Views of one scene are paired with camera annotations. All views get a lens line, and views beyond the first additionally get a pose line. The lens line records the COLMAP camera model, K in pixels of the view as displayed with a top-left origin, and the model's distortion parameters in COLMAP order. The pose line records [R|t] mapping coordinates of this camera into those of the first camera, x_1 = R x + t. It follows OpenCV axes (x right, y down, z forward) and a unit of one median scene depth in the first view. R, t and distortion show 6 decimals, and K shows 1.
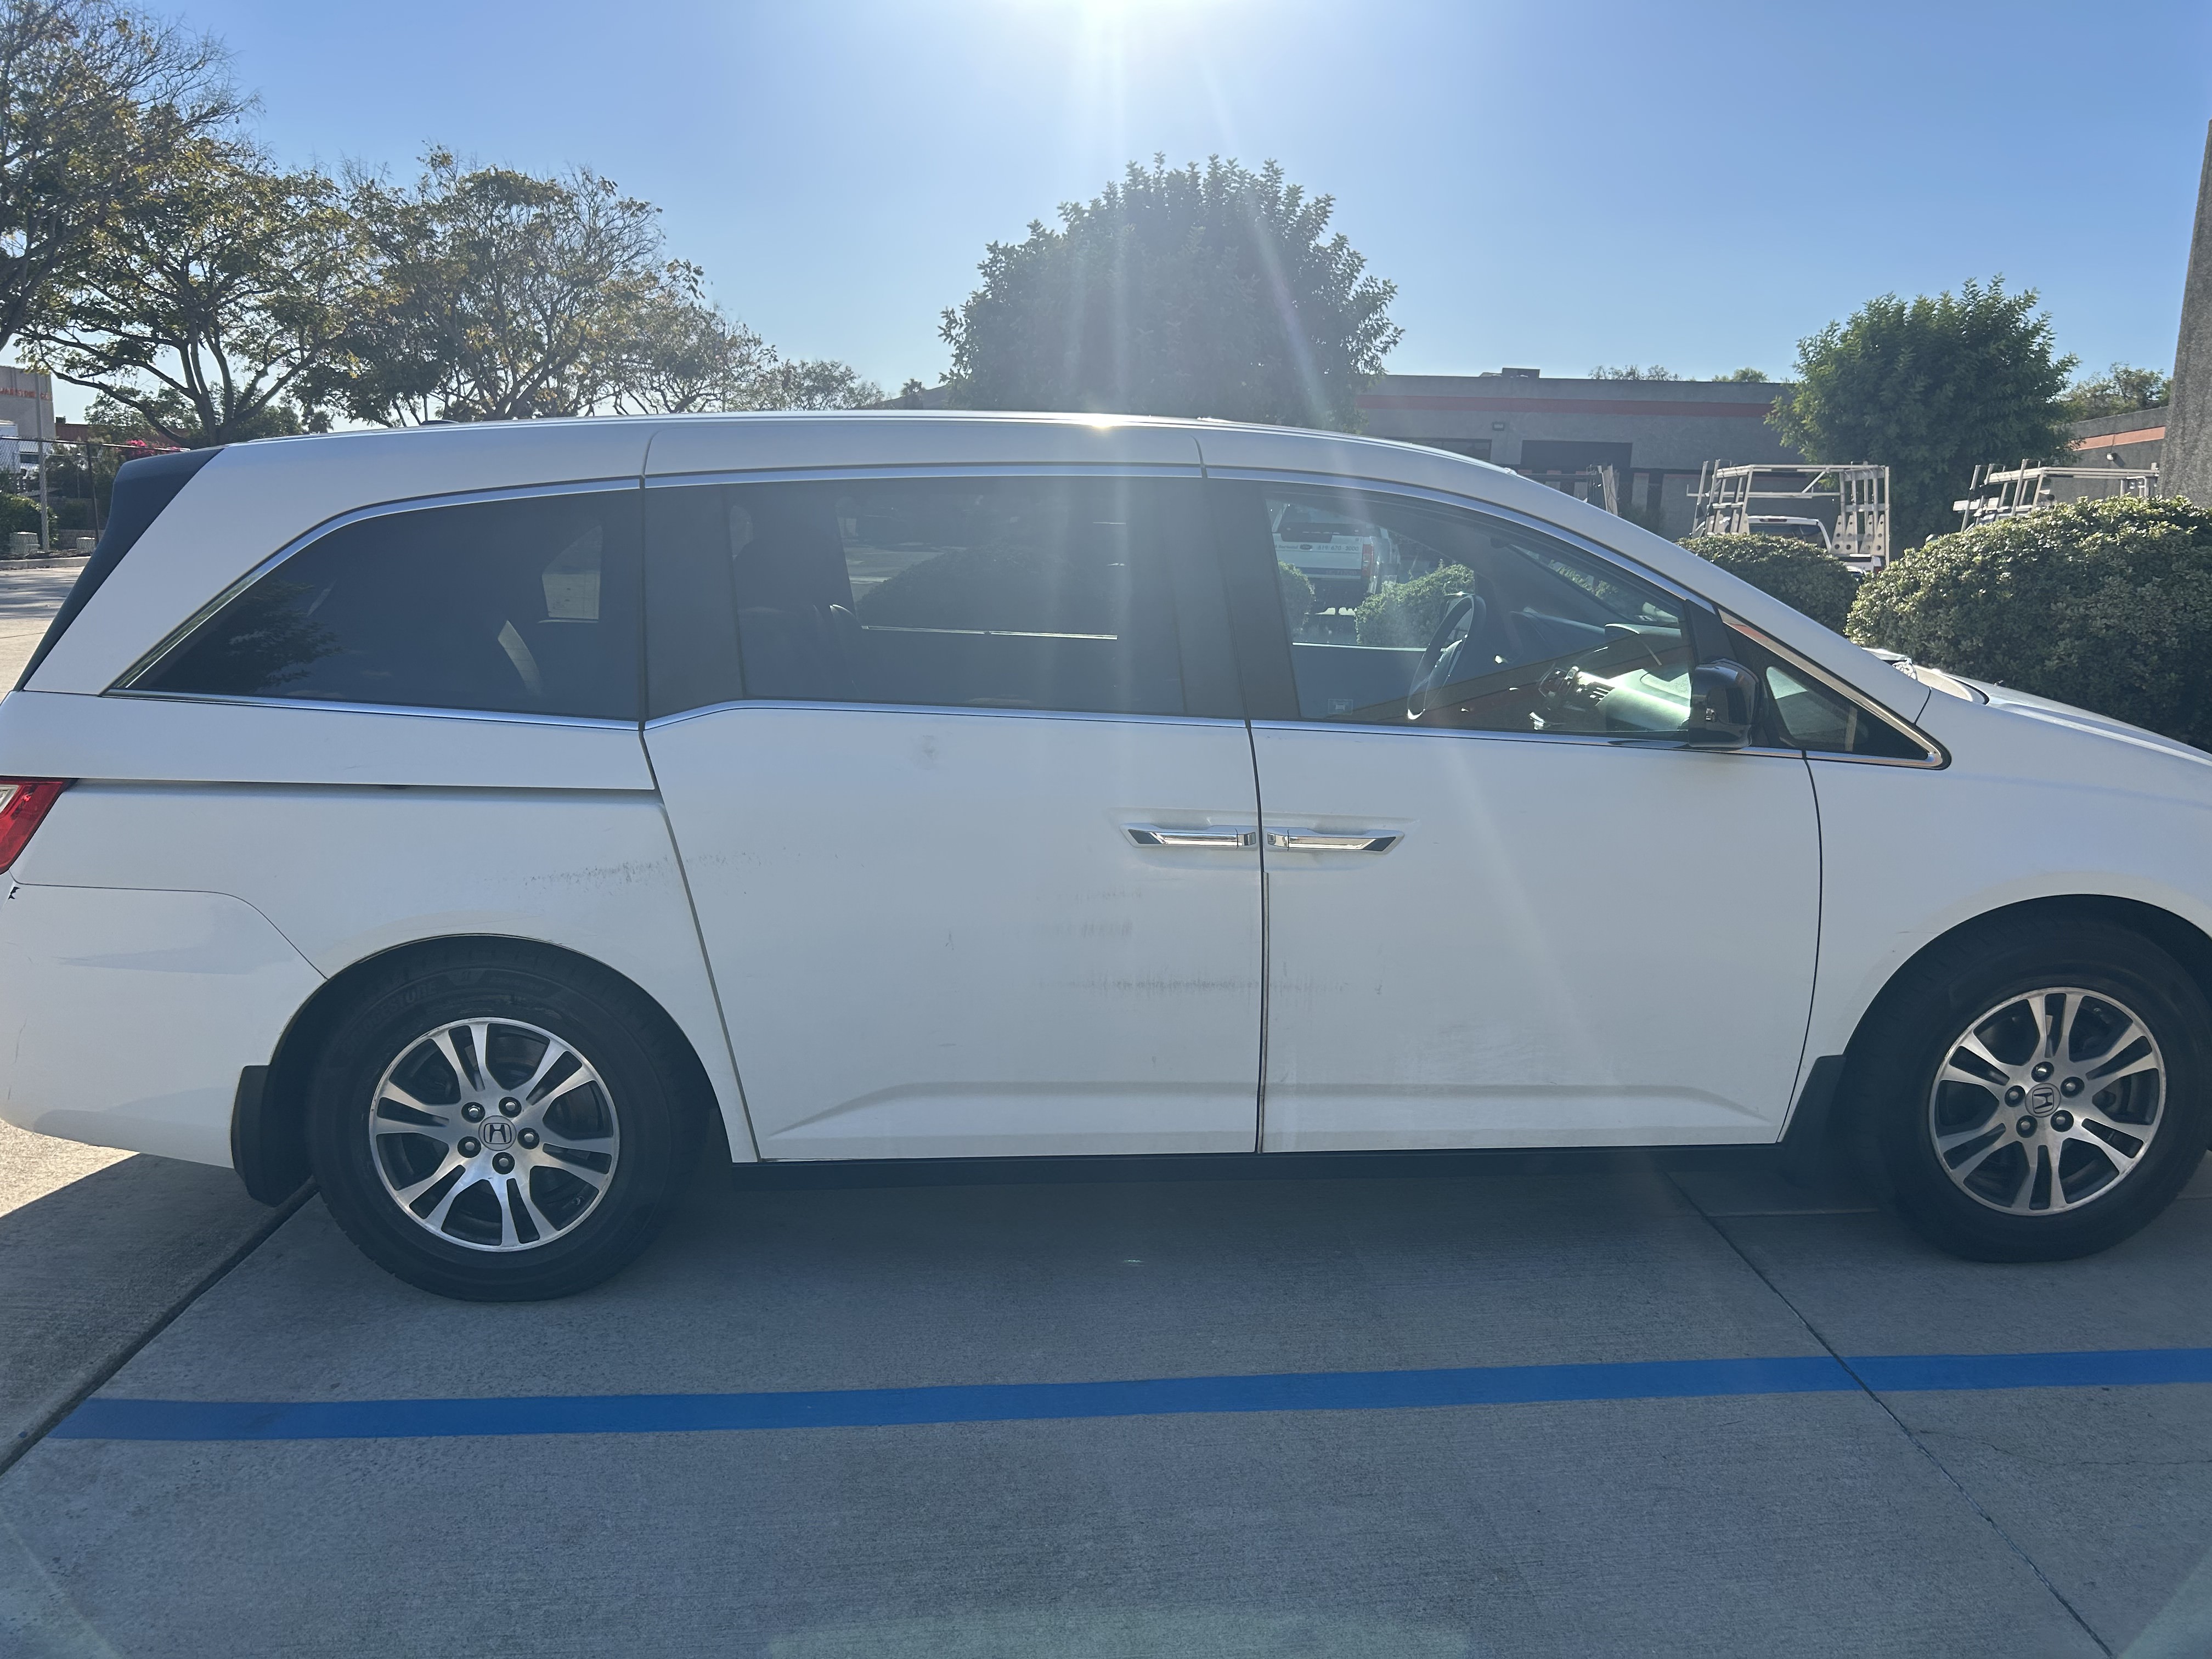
lens RADIAL K [[1924.3, 0, 1107.1], [0, 1924.3, 833.8], [0, 0, 1]] dist [0.044484, -0.044398]
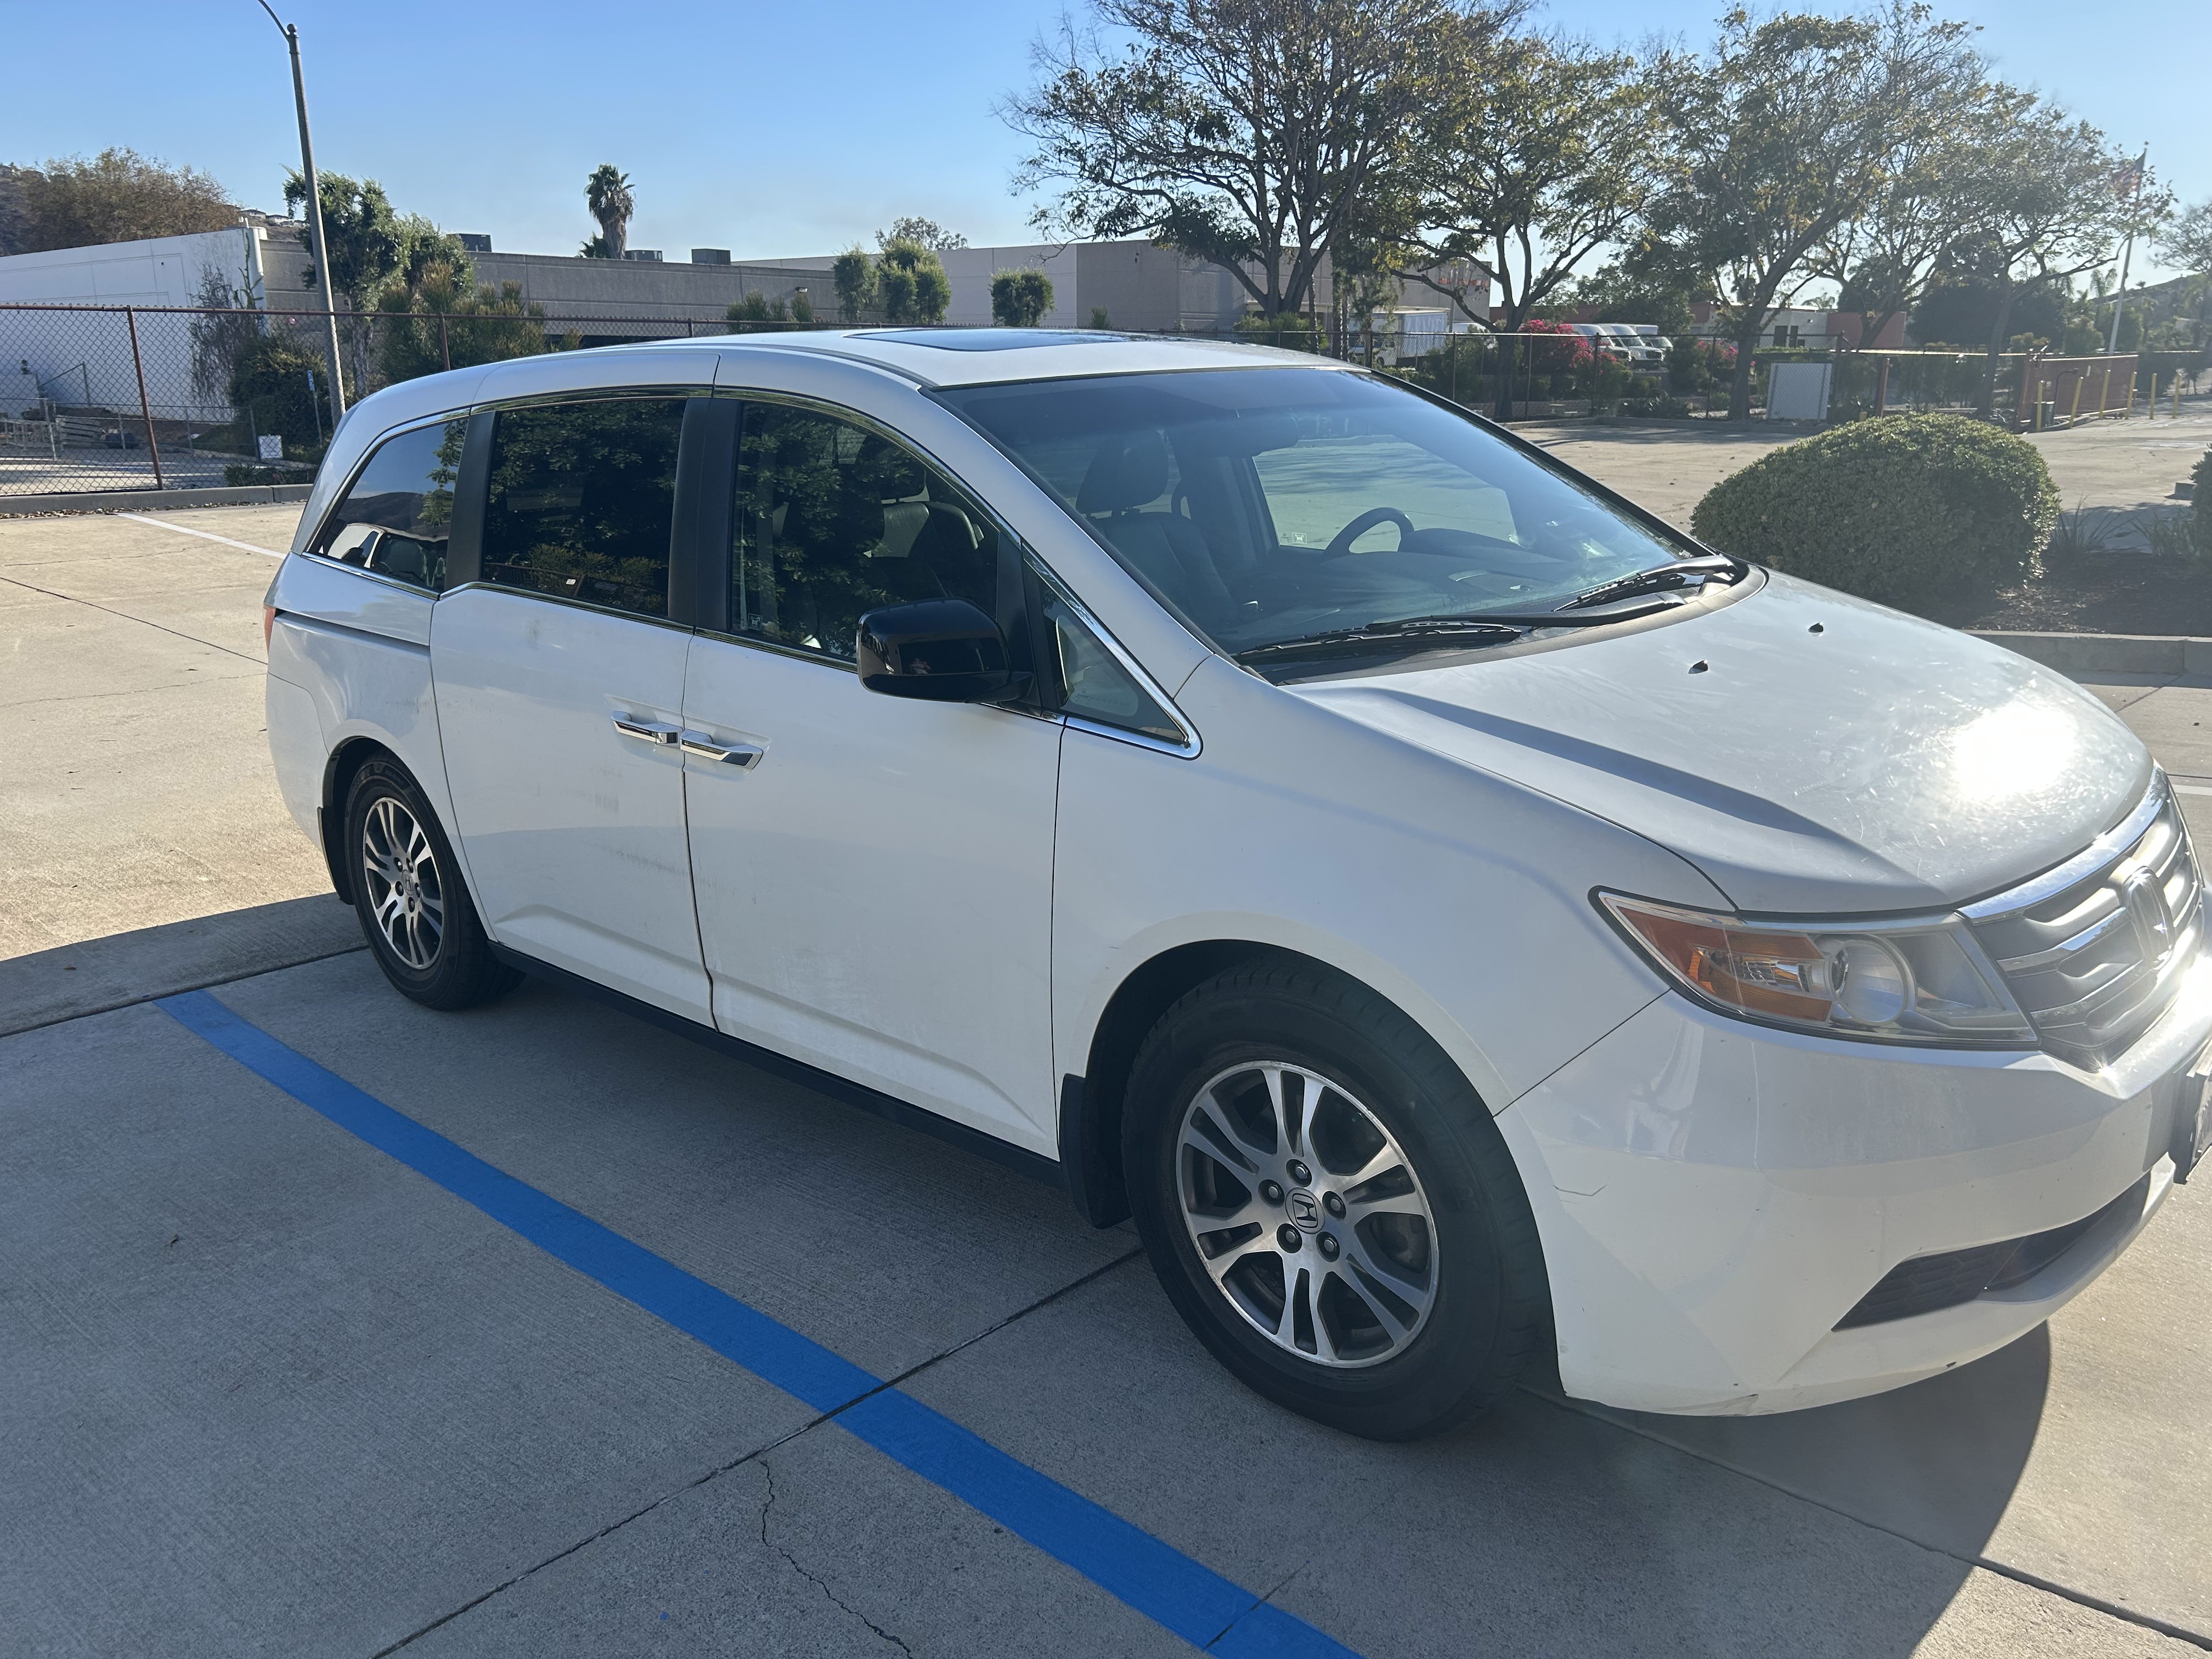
lens RADIAL K [[1924.3, 0, 1109.7], [0, 1924.3, 819.8], [0, 0, 1]] dist [0.044484, -0.044398]
pose [[0.627636, 0.149167, -0.764082, 0.982103], [-0.096459, 0.988809, 0.113805, -0.091629], [0.772508, 0.002274, 0.635001, 0.459910]]
